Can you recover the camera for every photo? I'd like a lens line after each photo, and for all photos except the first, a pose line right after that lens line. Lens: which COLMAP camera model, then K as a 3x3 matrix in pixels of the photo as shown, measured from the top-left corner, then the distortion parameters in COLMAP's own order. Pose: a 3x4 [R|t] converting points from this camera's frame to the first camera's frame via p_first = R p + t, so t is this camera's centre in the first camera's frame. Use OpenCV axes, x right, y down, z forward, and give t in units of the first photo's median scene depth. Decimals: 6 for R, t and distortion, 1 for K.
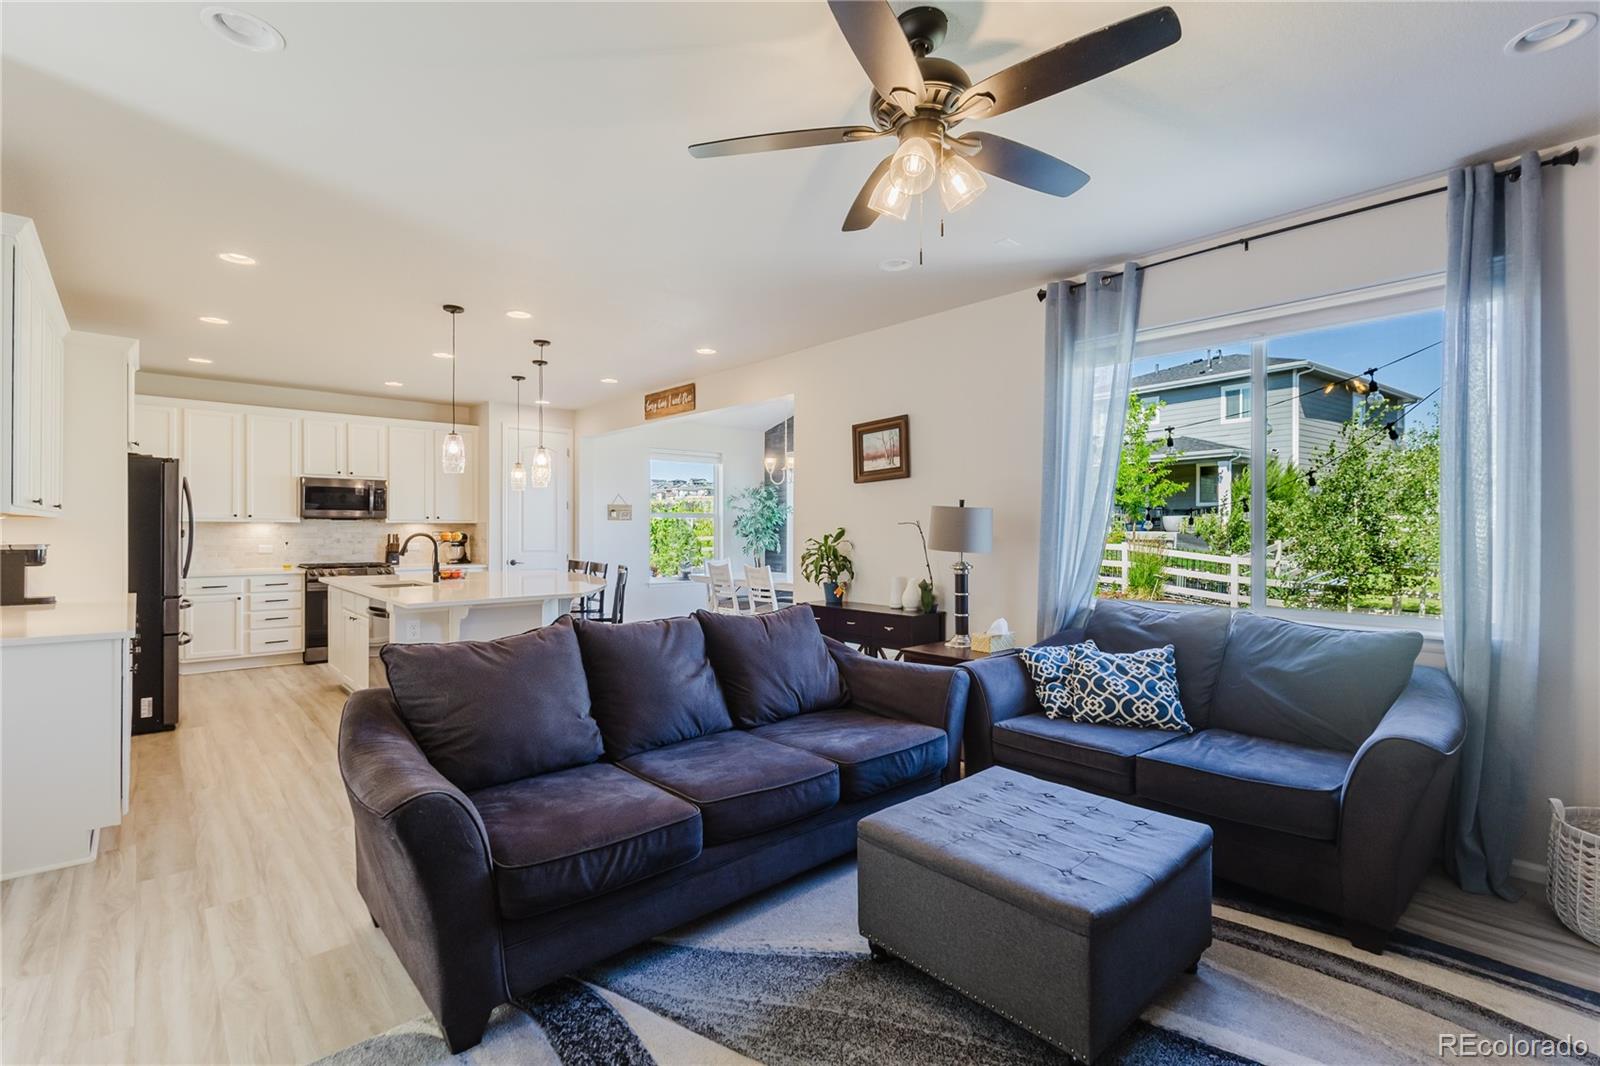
lens RADIAL K [[730.4, 0, 802.0], [0, 730.4, 533.0], [0, 0, 1]] dist [0.002431, 0.000482]
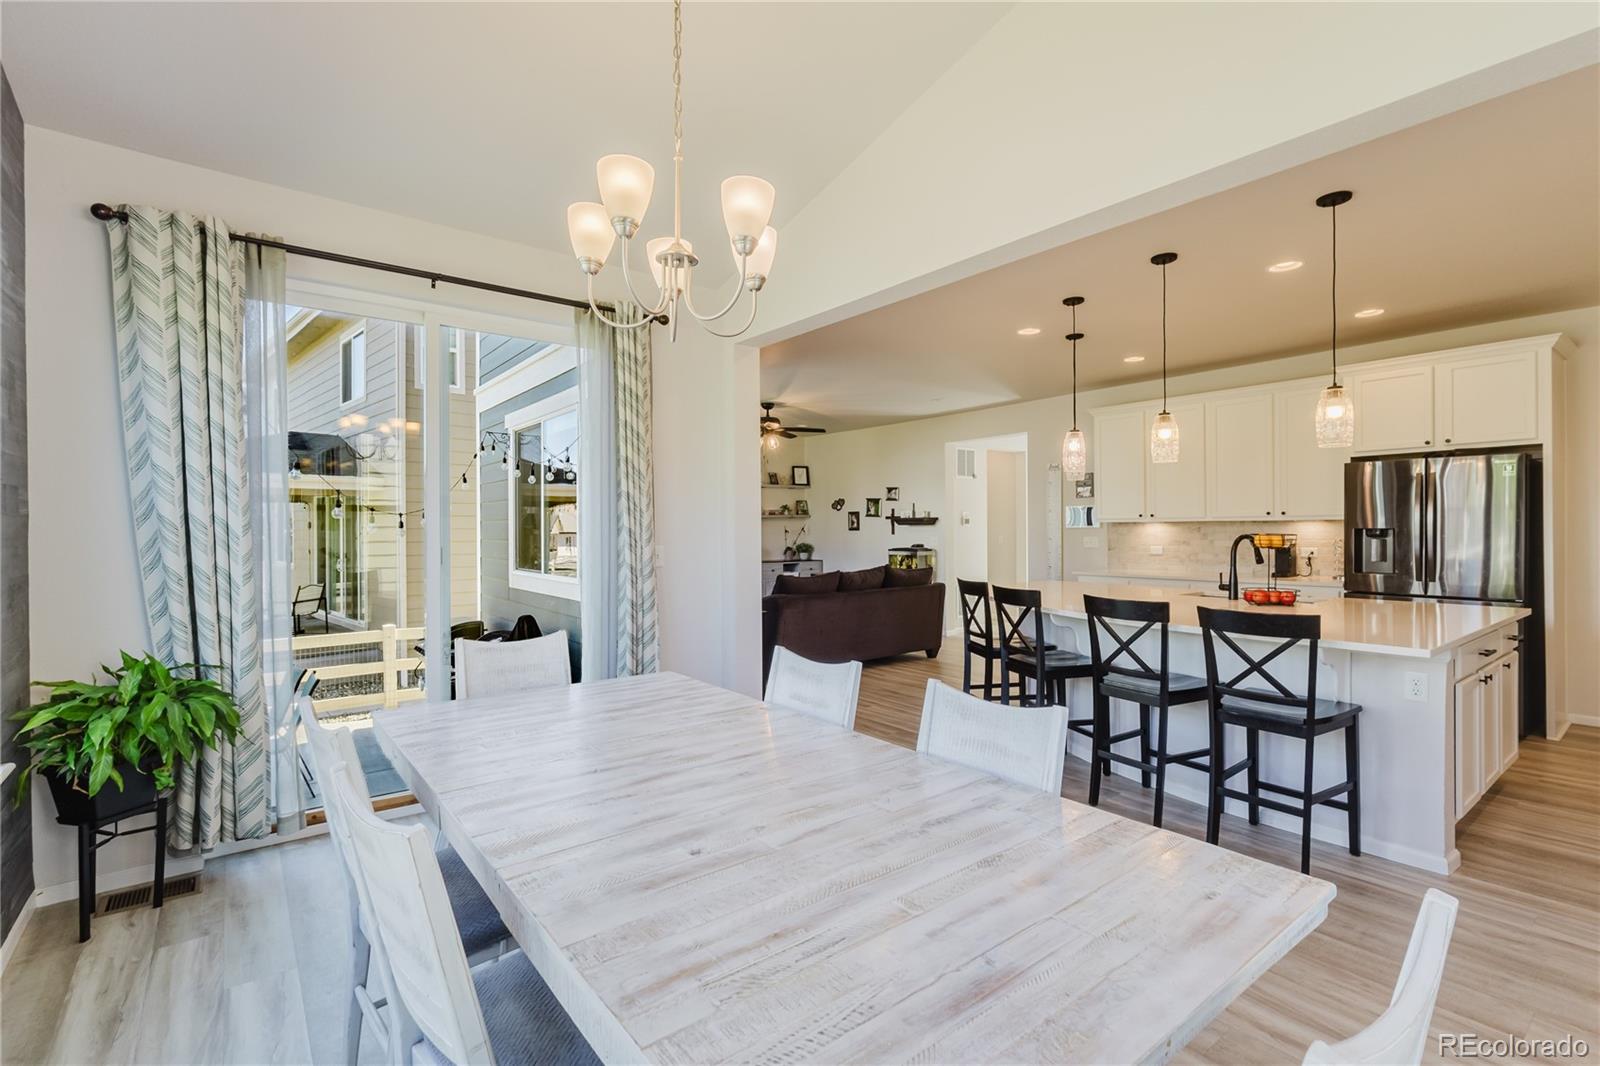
lens RADIAL K [[730.4, 0, 802.0], [0, 730.4, 533.0], [0, 0, 1]] dist [0.002431, 0.000482]
pose [[-0.996549, 0.000758, 0.083007, -0.097797], [0.001808, 0.999919, 0.012565, -0.009693], [-0.082991, 0.012671, -0.996470, 1.470827]]
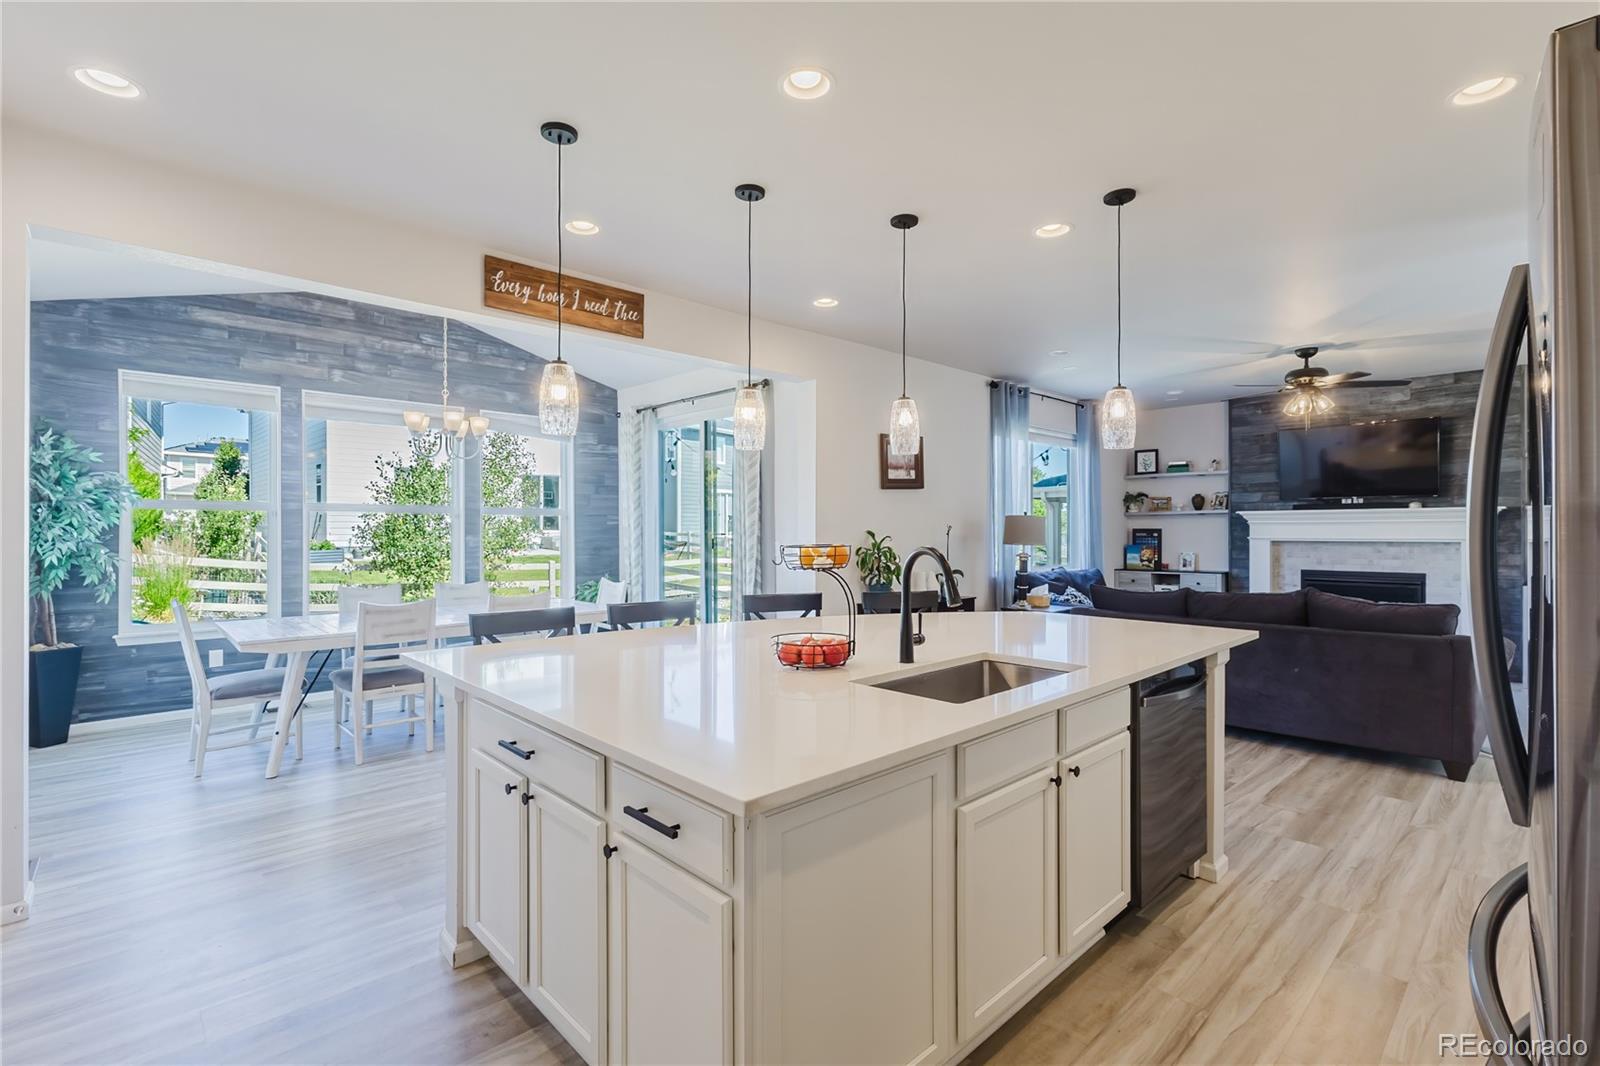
lens RADIAL K [[730.4, 0, 802.0], [0, 730.4, 533.0], [0, 0, 1]] dist [0.002431, 0.000482]
pose [[-0.024857, -0.006132, 0.999672, -0.758907], [0.009188, 0.999938, 0.006362, -0.008881], [-0.999649, 0.009343, -0.024799, 0.879295]]
